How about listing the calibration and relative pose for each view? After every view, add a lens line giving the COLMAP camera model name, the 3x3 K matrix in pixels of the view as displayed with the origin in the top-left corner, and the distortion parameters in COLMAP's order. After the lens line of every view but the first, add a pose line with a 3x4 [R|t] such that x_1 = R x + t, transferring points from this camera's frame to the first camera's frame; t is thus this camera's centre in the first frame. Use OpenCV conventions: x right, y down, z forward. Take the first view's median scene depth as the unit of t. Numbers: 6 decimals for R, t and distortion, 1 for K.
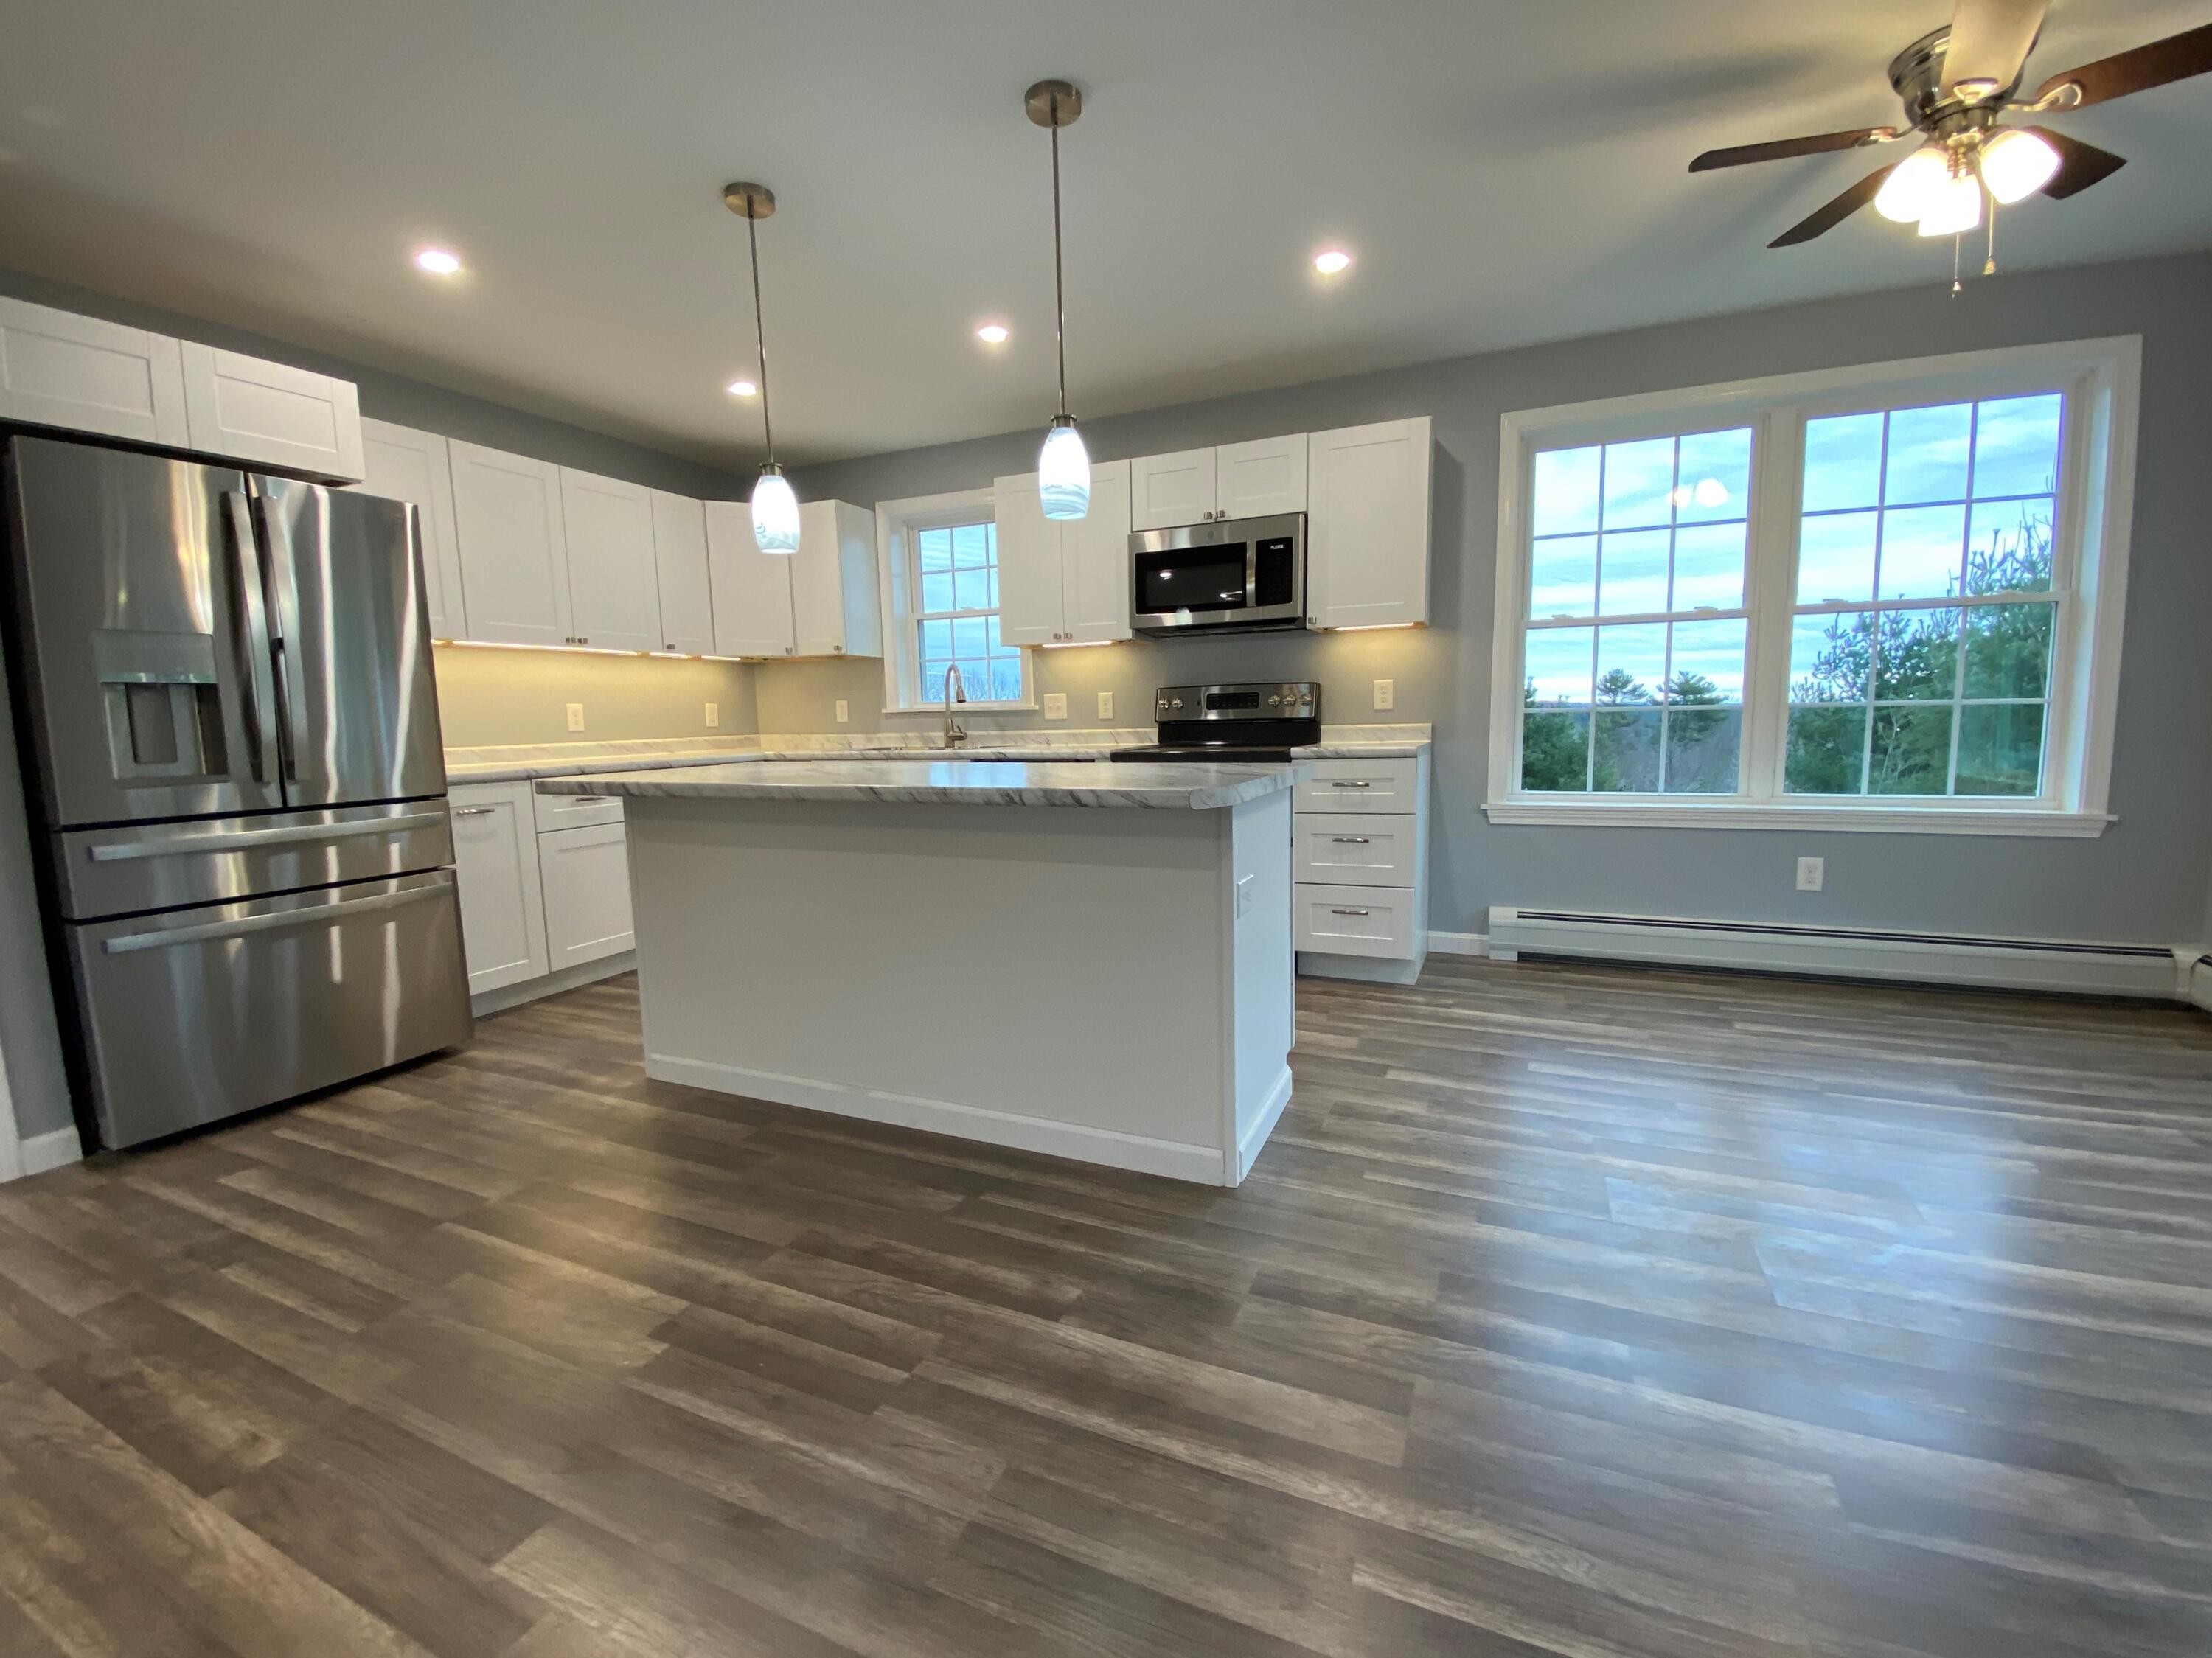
lens RADIAL K [[904.6, 0, 1102.8], [0, 904.6, 821.4], [0, 0, 1]] dist [0.000421, -0.000076]
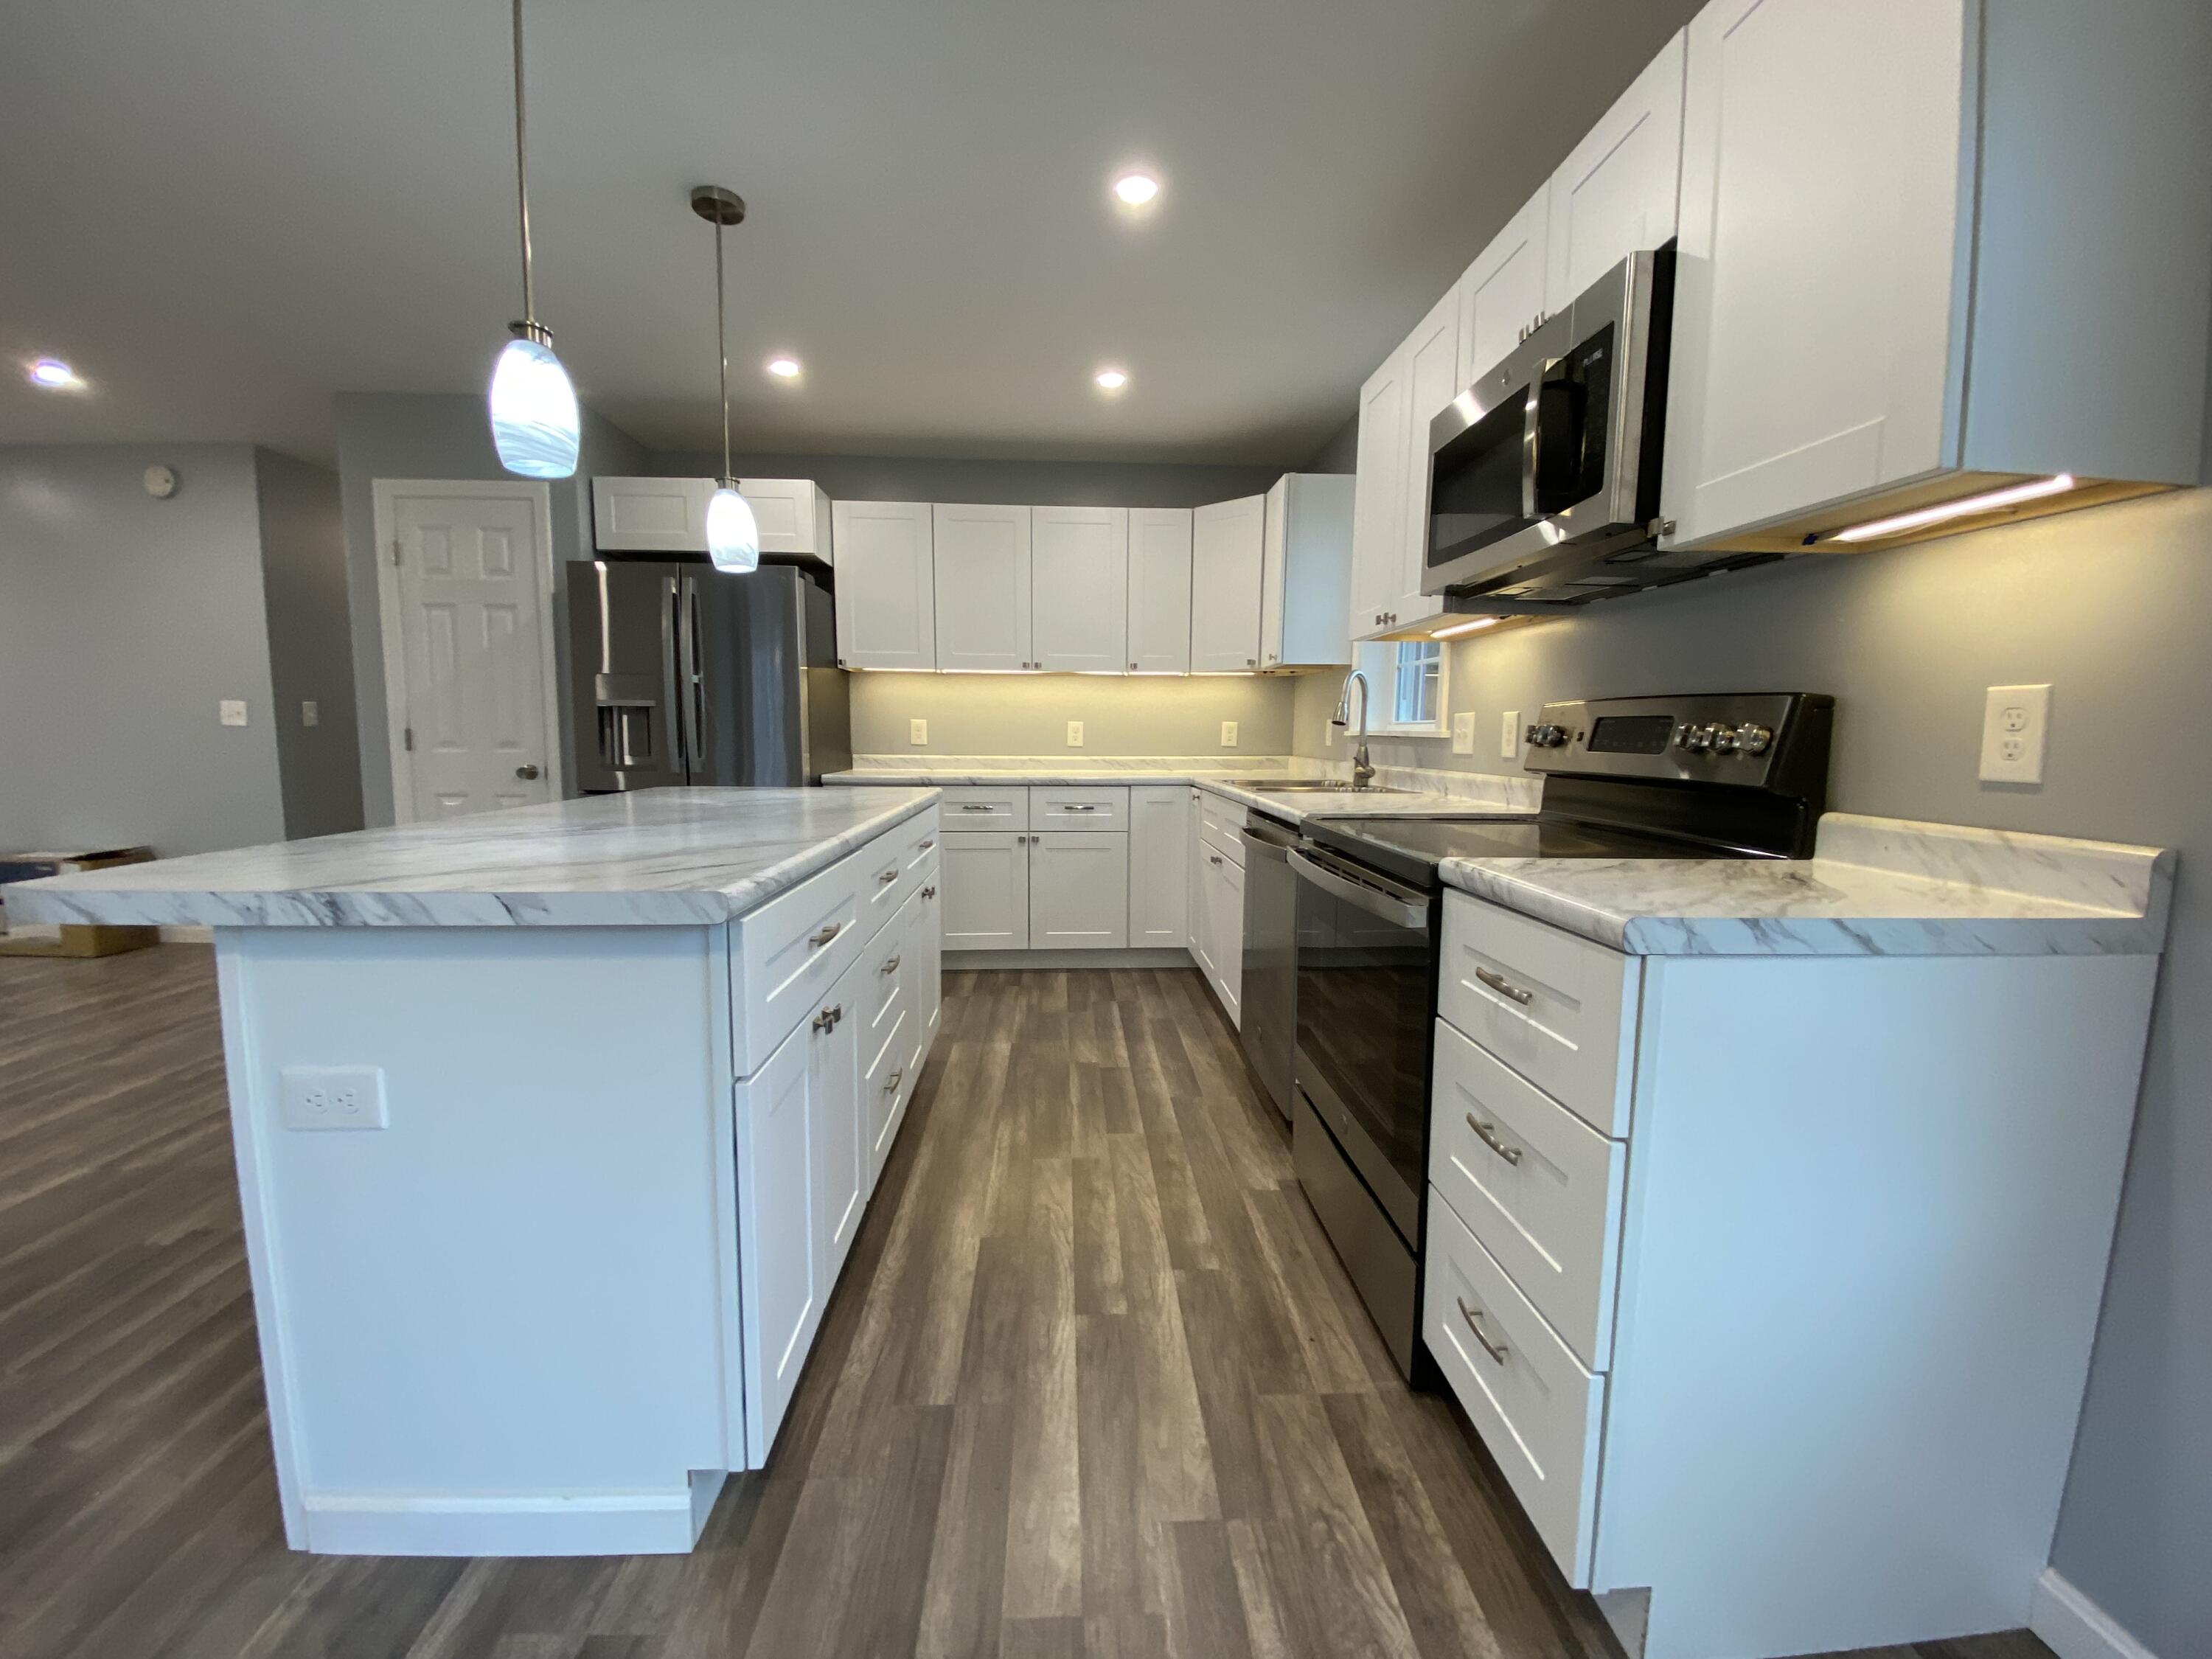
lens RADIAL K [[904.7, 0, 1105.9], [0, 904.7, 817.1], [0, 0, 1]] dist [0.000421, -0.000076]
pose [[0.445808, 0.109203, -0.888442, 0.448440], [-0.120834, 0.990788, 0.061150, -0.094301], [0.886935, 0.080092, 0.454896, 0.596929]]
